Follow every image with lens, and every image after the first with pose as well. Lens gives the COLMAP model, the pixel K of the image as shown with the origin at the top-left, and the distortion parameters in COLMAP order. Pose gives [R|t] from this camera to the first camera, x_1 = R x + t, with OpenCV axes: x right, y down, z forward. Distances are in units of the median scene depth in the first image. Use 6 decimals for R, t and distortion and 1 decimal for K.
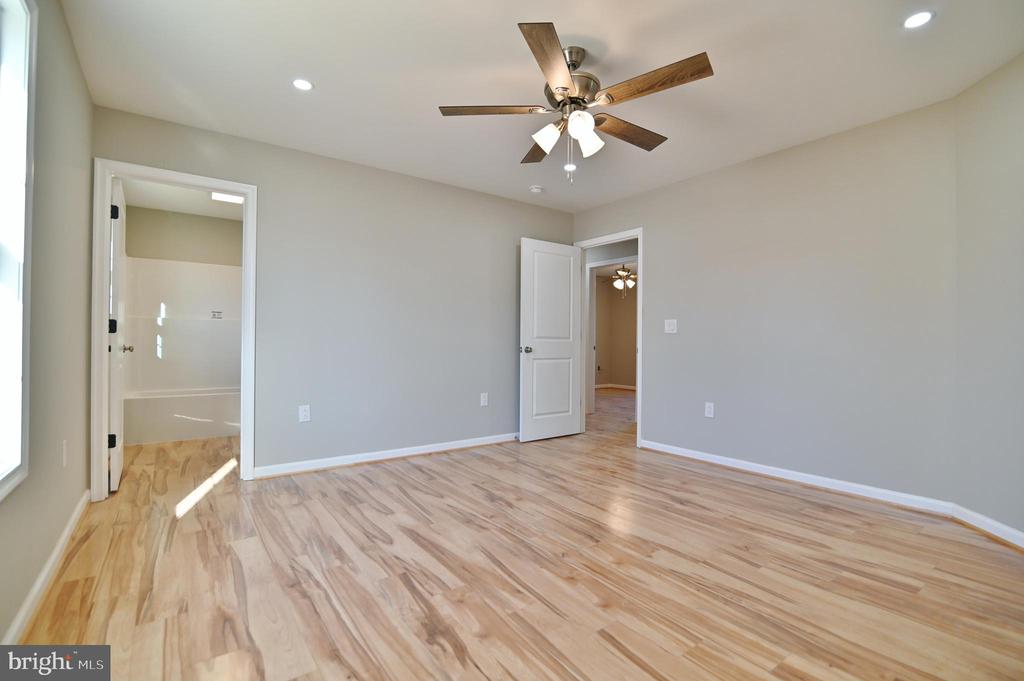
lens RADIAL K [[469.7, 0, 517.1], [0, 469.7, 344.3], [0, 0, 1]] dist [-0.015019, 0.001538]
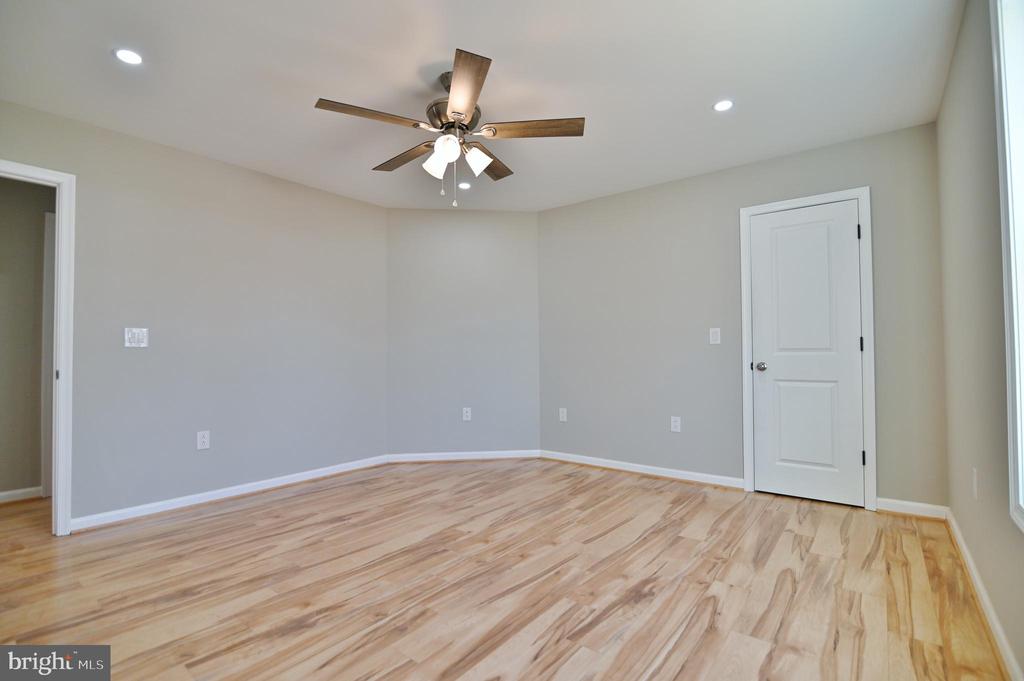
lens RADIAL K [[469.7, 0, 514.7], [0, 469.7, 345.0], [0, 0, 1]] dist [-0.015019, 0.001538]
pose [[-0.263841, 0.014377, 0.964459, -0.961667], [0.007650, 0.999889, -0.012812, -0.024635], [-0.964536, 0.003997, -0.263922, 1.224064]]
